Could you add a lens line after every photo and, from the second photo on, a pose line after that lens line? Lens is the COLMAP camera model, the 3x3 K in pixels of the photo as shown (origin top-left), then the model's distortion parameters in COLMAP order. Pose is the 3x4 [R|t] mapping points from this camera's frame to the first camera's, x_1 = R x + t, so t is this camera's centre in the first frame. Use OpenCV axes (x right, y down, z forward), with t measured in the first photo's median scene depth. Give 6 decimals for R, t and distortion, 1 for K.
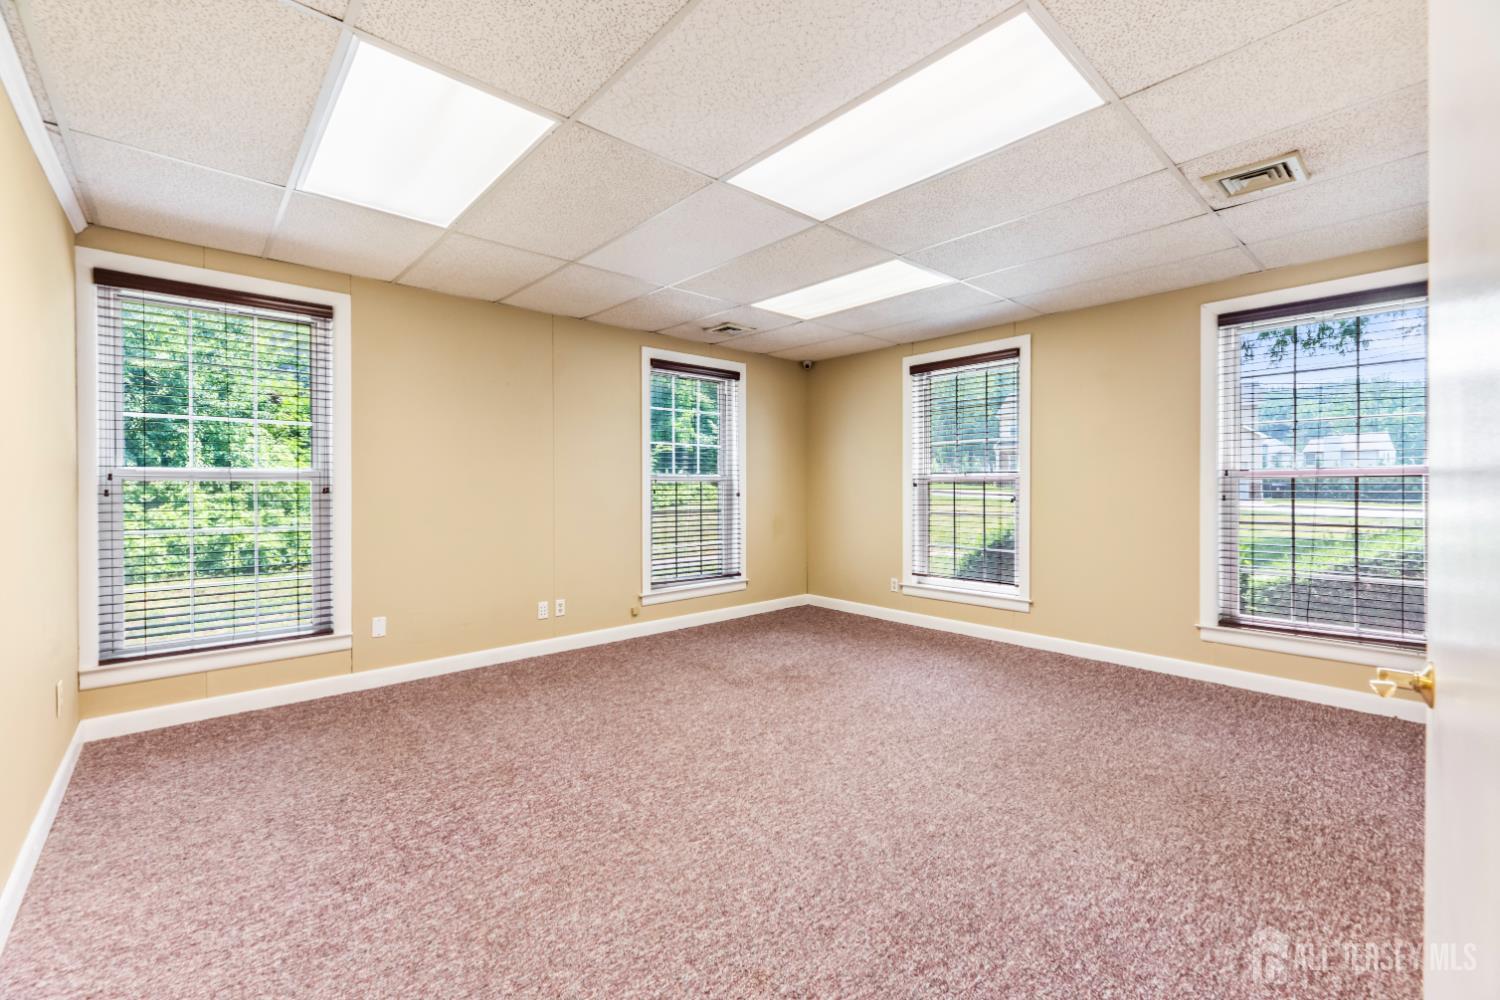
lens RADIAL K [[613.9, 0, 742.8], [0, 613.9, 494.4], [0, 0, 1]] dist [0.003246, 0.000082]
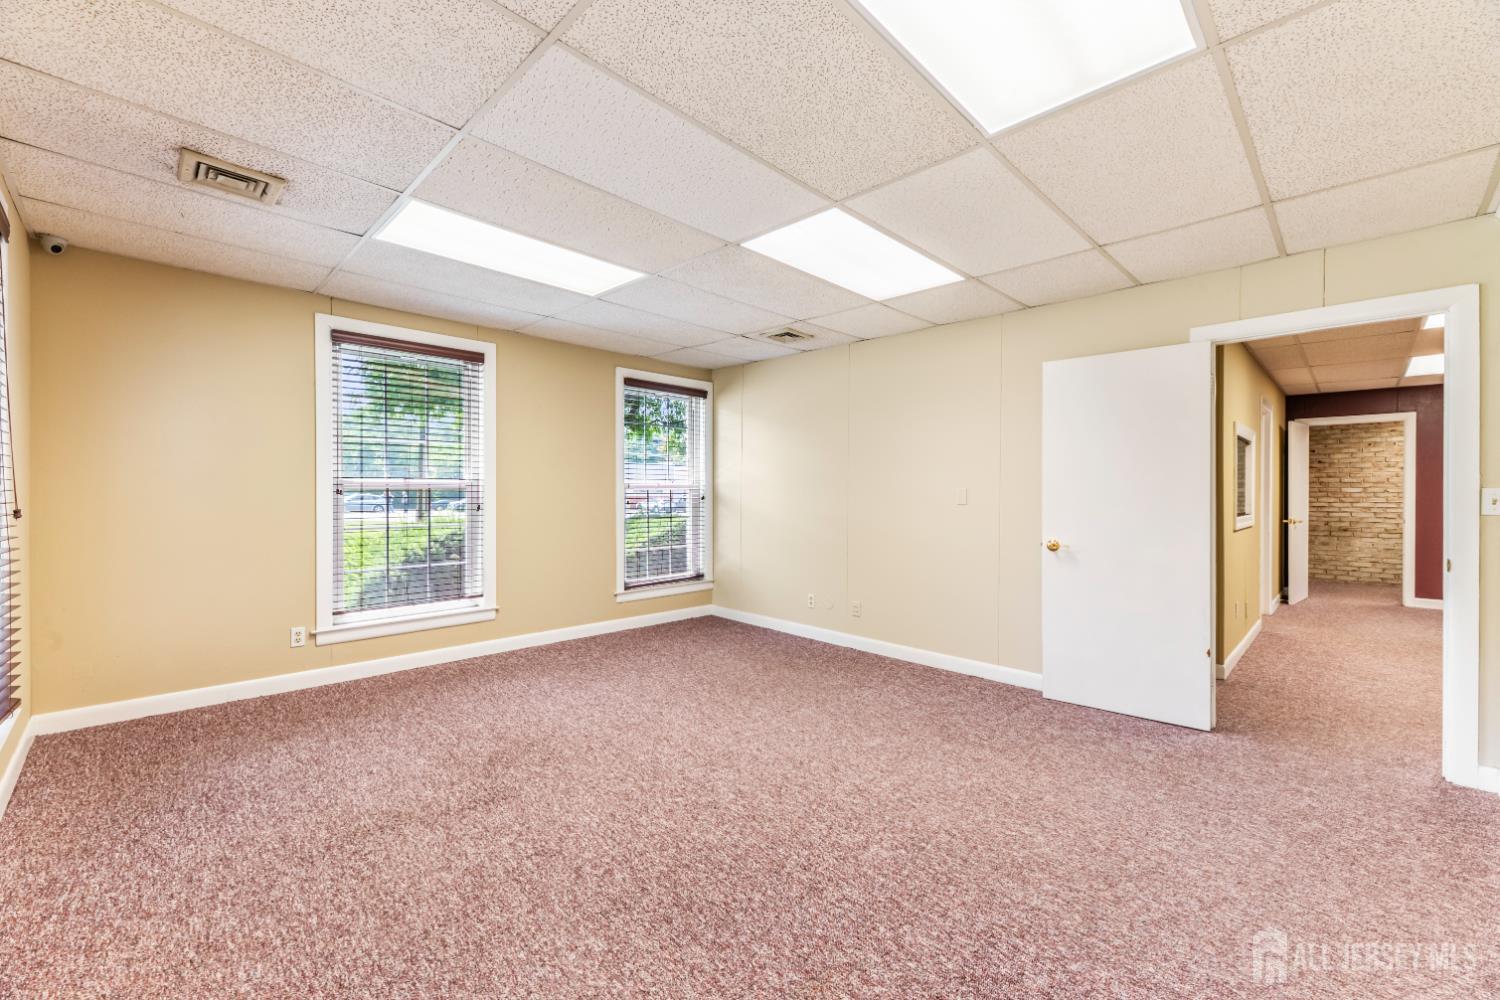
lens RADIAL K [[613.9, 0, 747.6], [0, 613.9, 502.2], [0, 0, 1]] dist [0.003246, 0.000082]
pose [[-0.055356, -0.016075, 0.998337, -0.708708], [0.007675, 0.999834, 0.016525, -0.017512], [-0.998437, 0.008577, -0.055224, 0.803934]]
